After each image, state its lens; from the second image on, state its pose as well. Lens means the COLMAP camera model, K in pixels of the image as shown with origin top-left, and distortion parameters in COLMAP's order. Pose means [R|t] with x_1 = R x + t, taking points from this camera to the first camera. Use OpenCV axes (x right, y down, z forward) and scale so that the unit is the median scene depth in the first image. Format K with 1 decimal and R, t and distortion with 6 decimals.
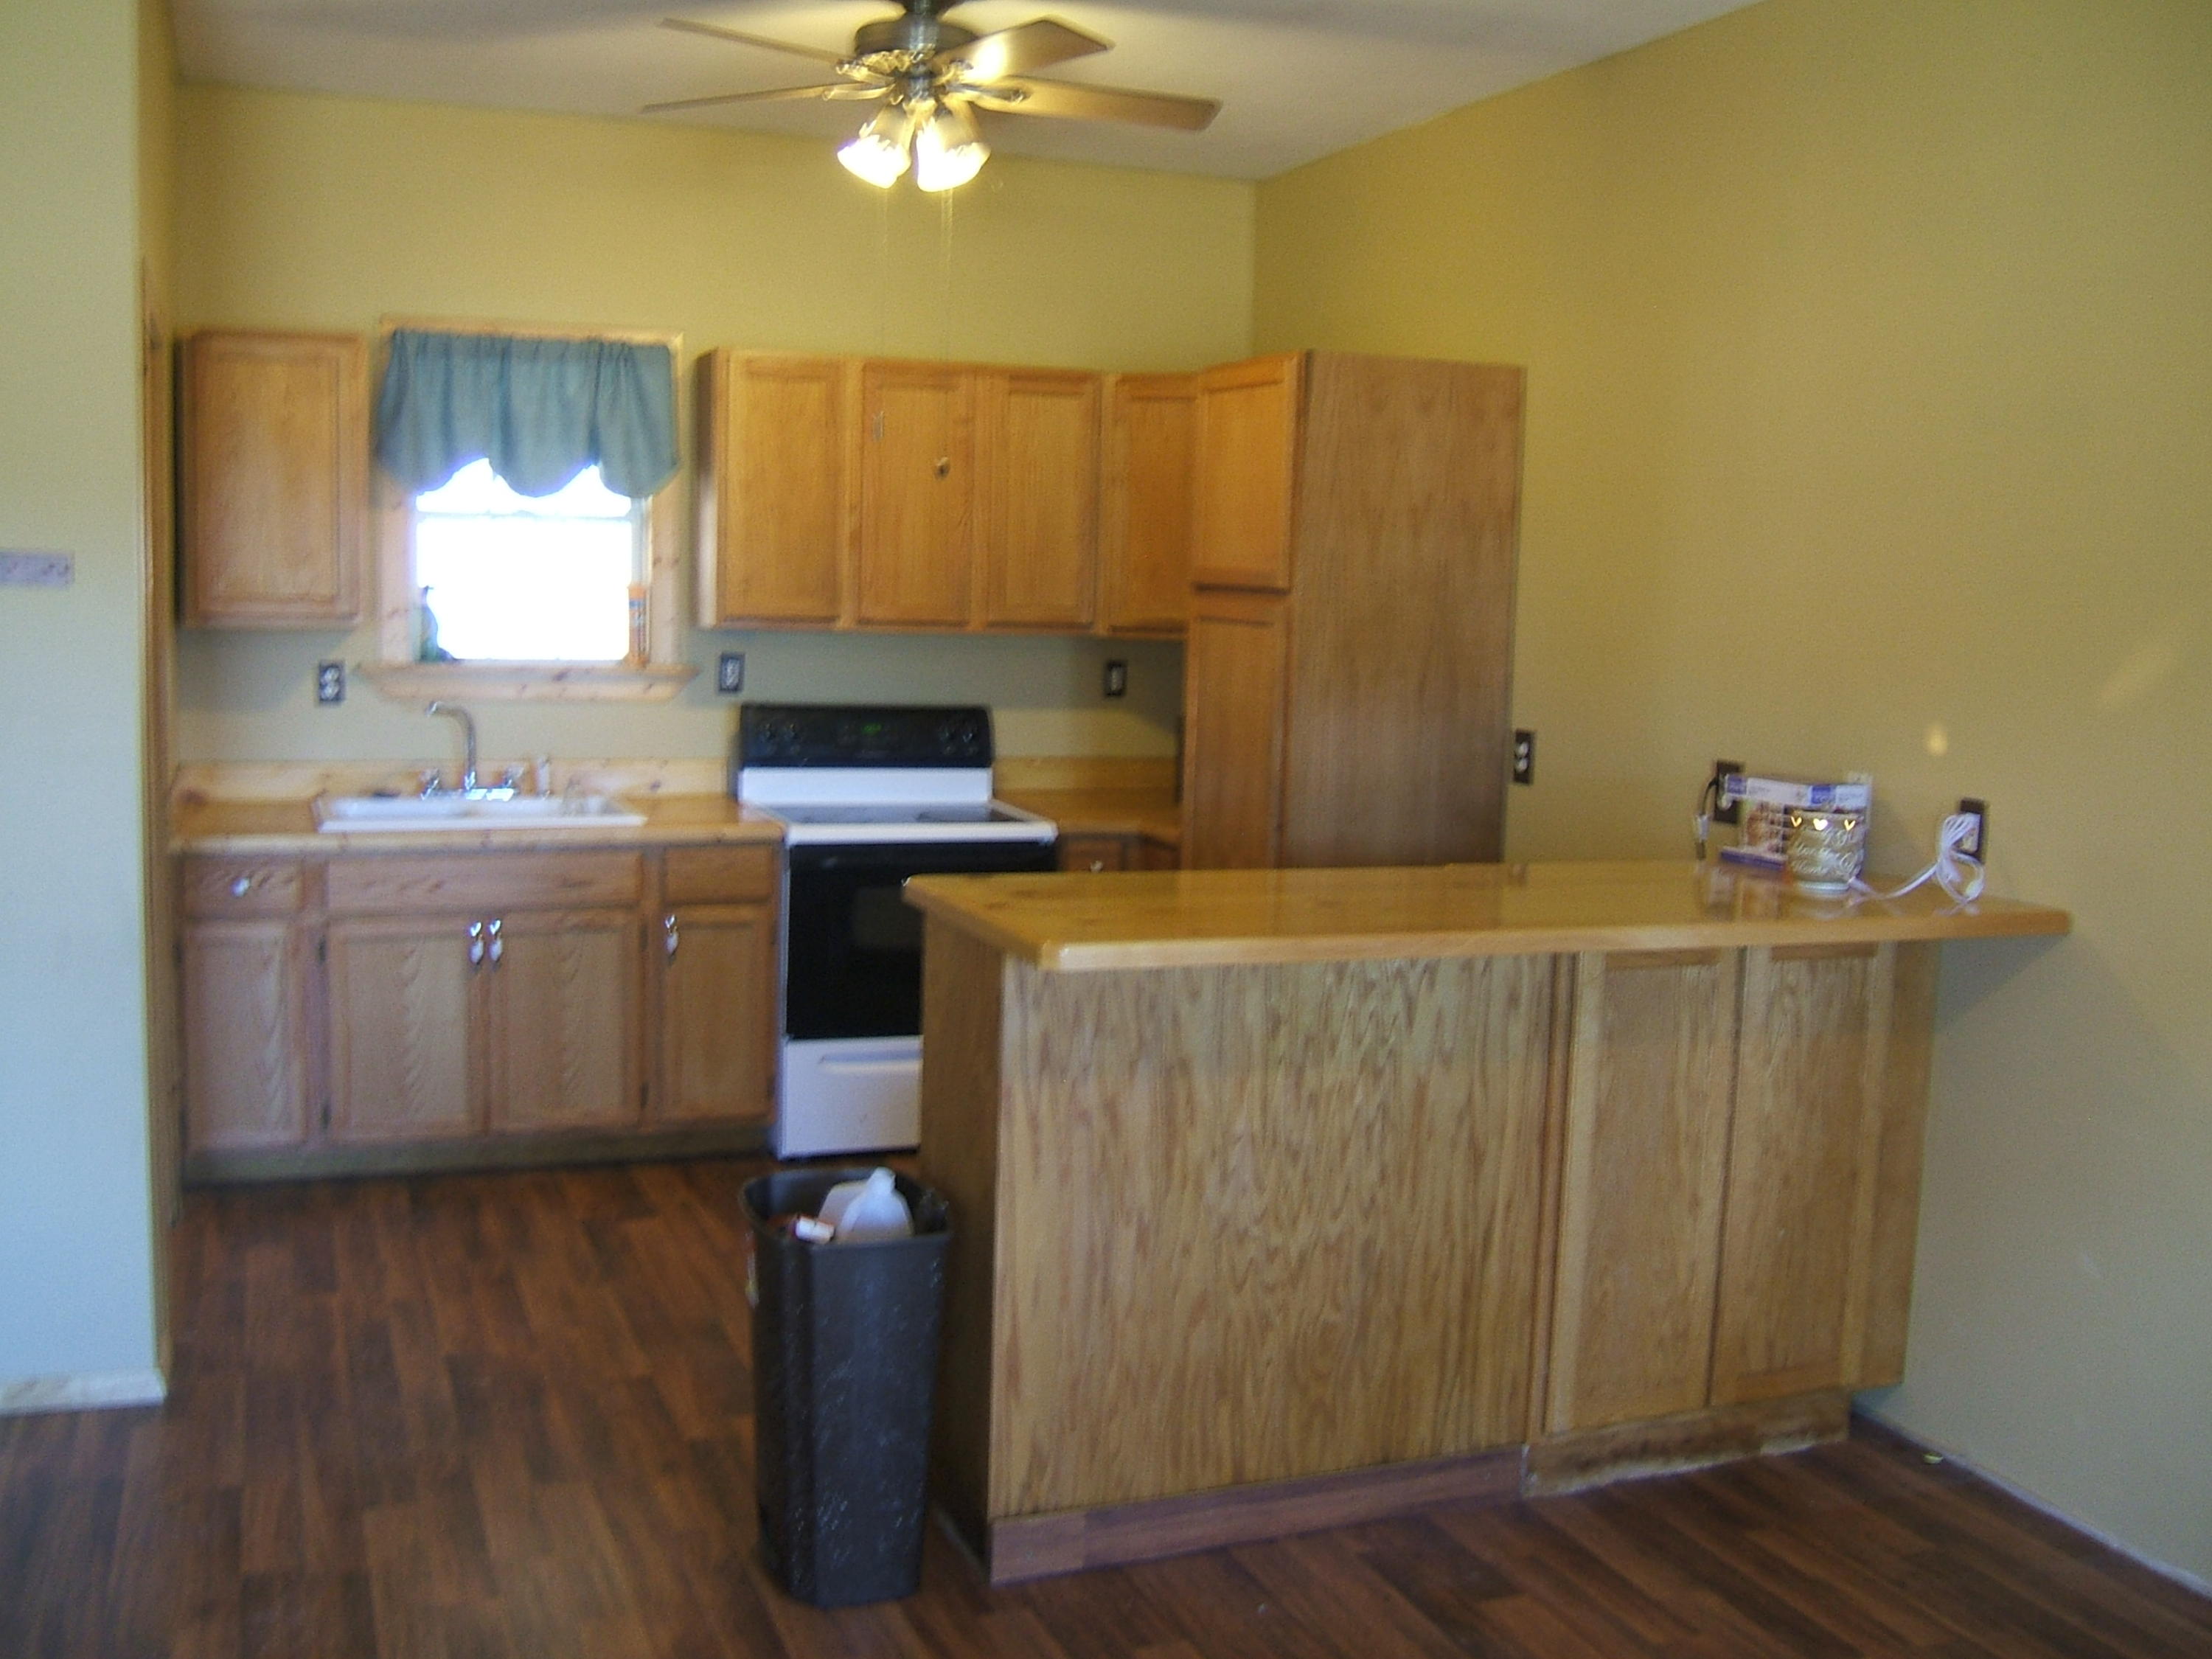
lens RADIAL K [[2144.2, 0, 1083.5], [0, 2144.2, 832.3], [0, 0, 1]] dist [-0.088259, 0.000000]
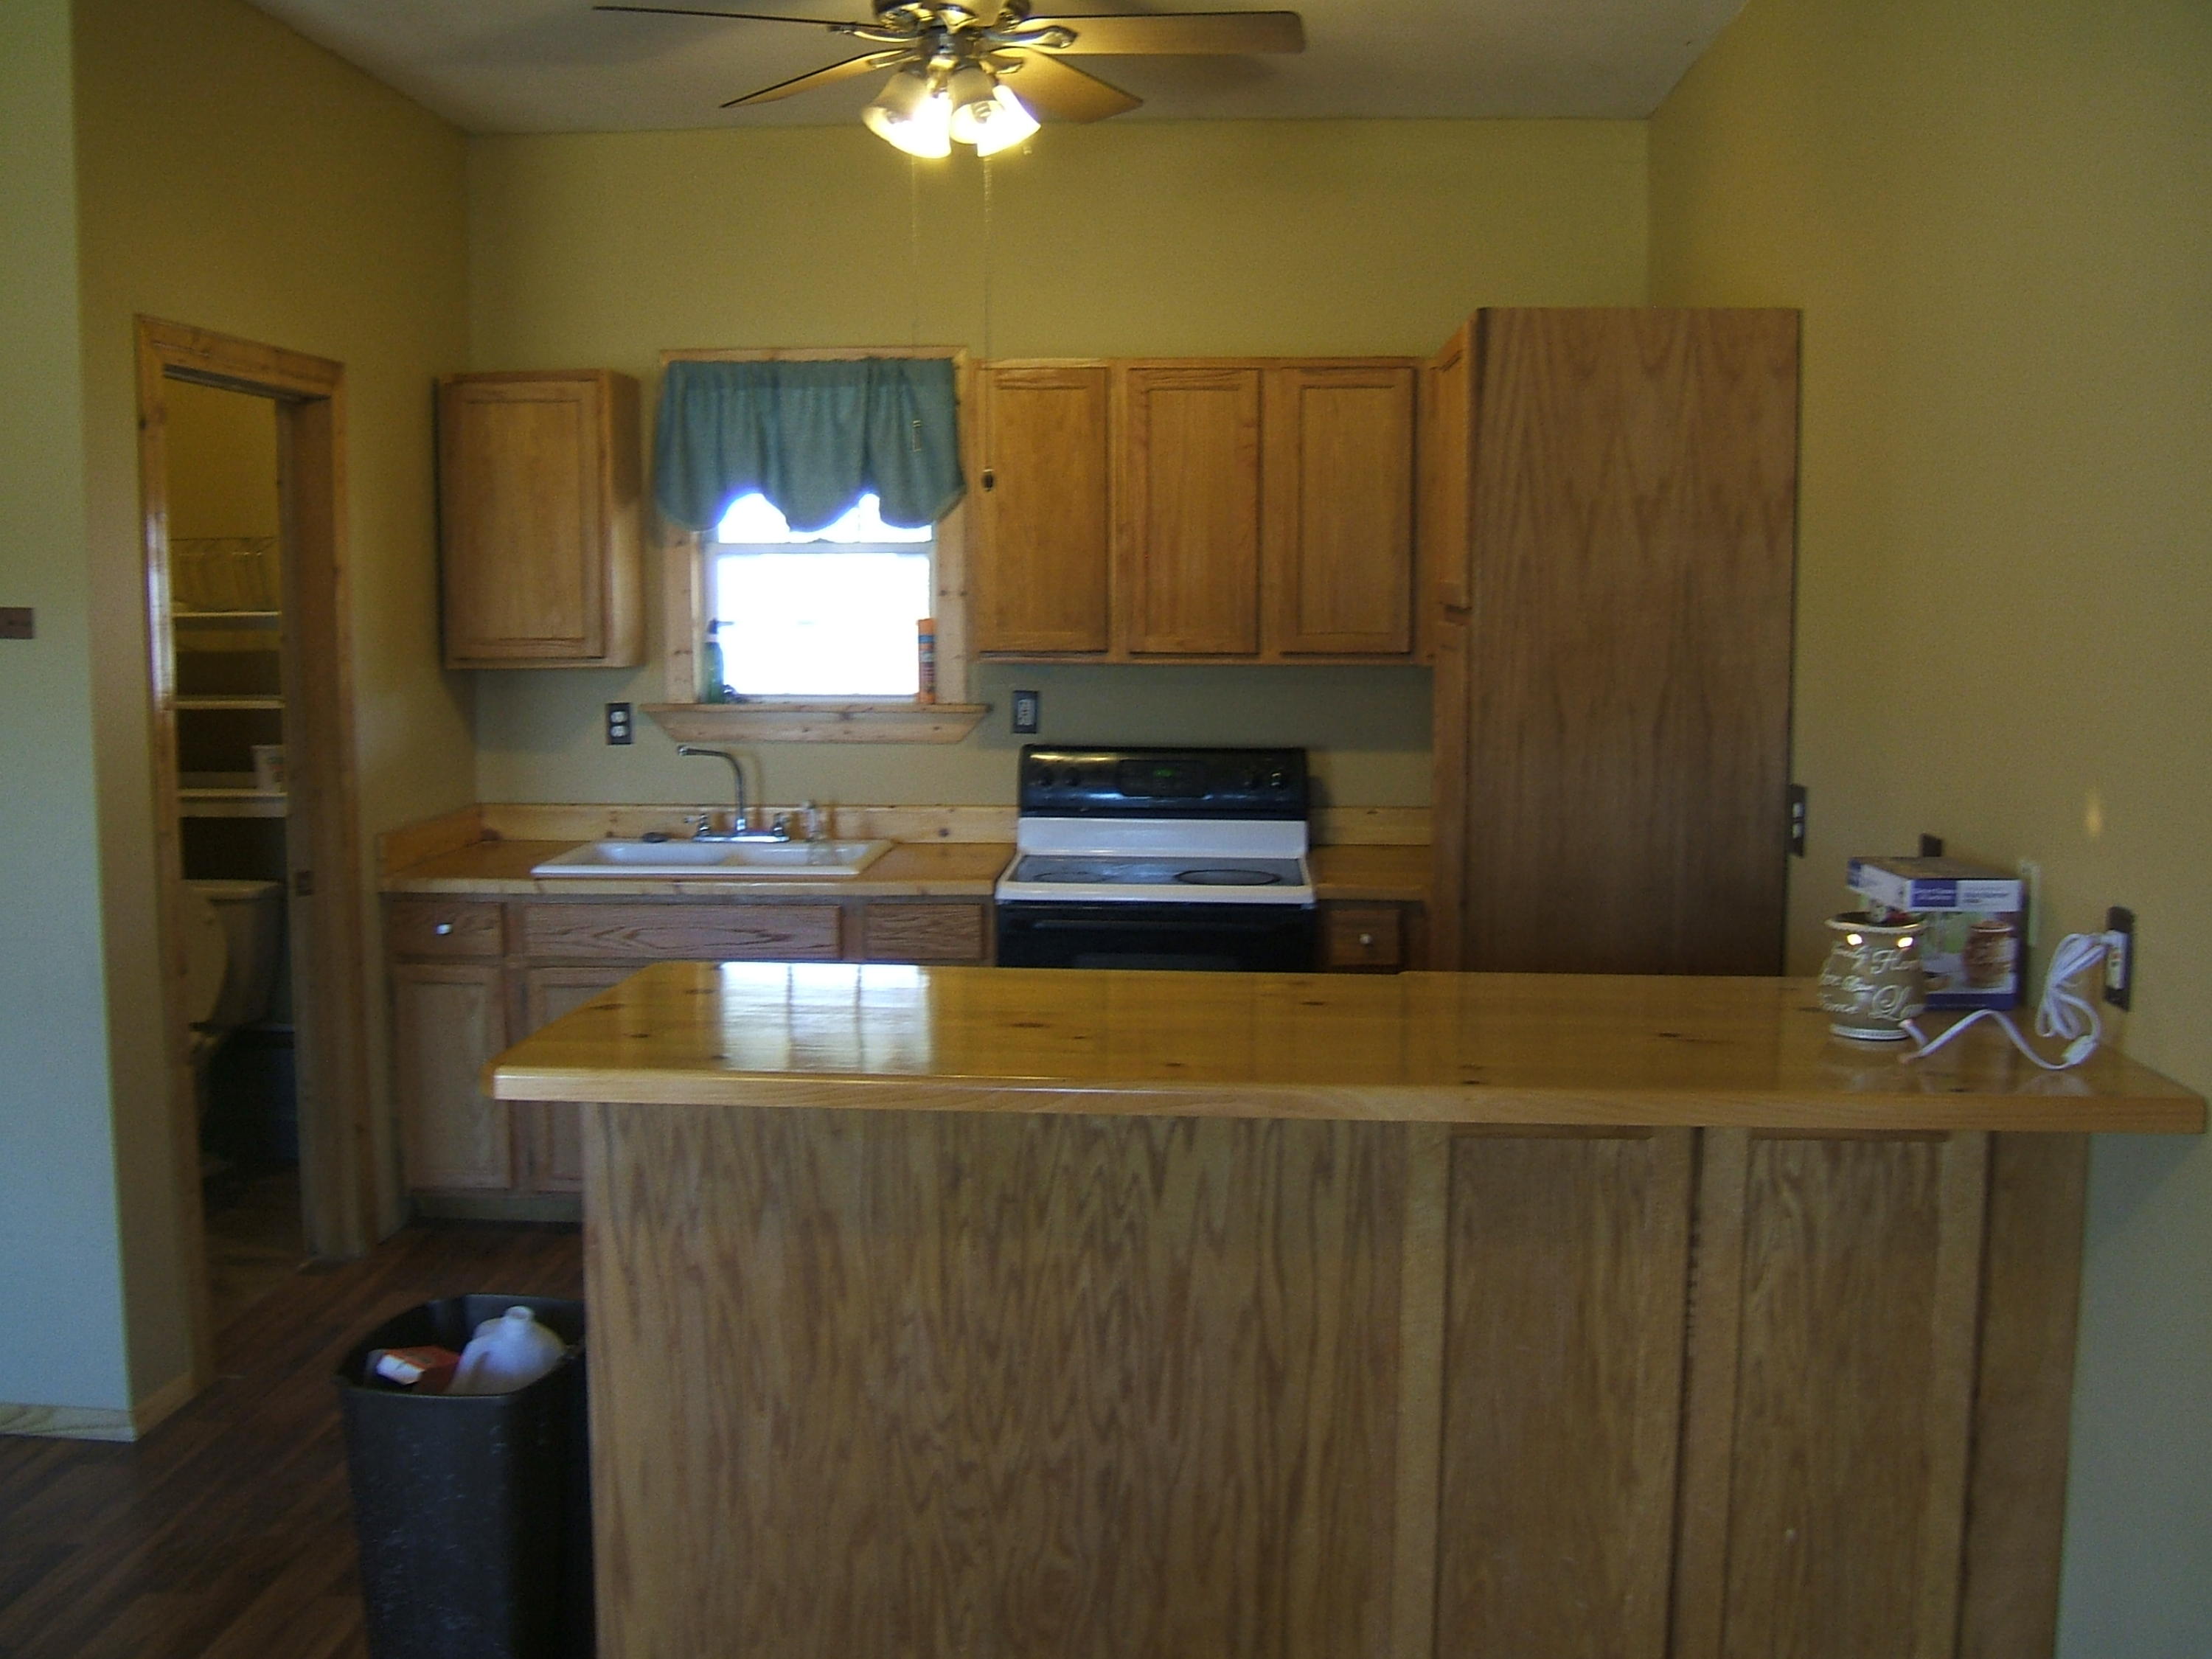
lens RADIAL K [[2144.2, 0, 1115.7], [0, 2144.2, 838.6], [0, 0, 1]] dist [-0.088259, 0.000000]
pose [[0.906652, 0.020436, -0.421384, 0.407398], [-0.024154, 0.999702, -0.003488, -0.027339], [0.421187, 0.013340, 0.906876, 0.283663]]
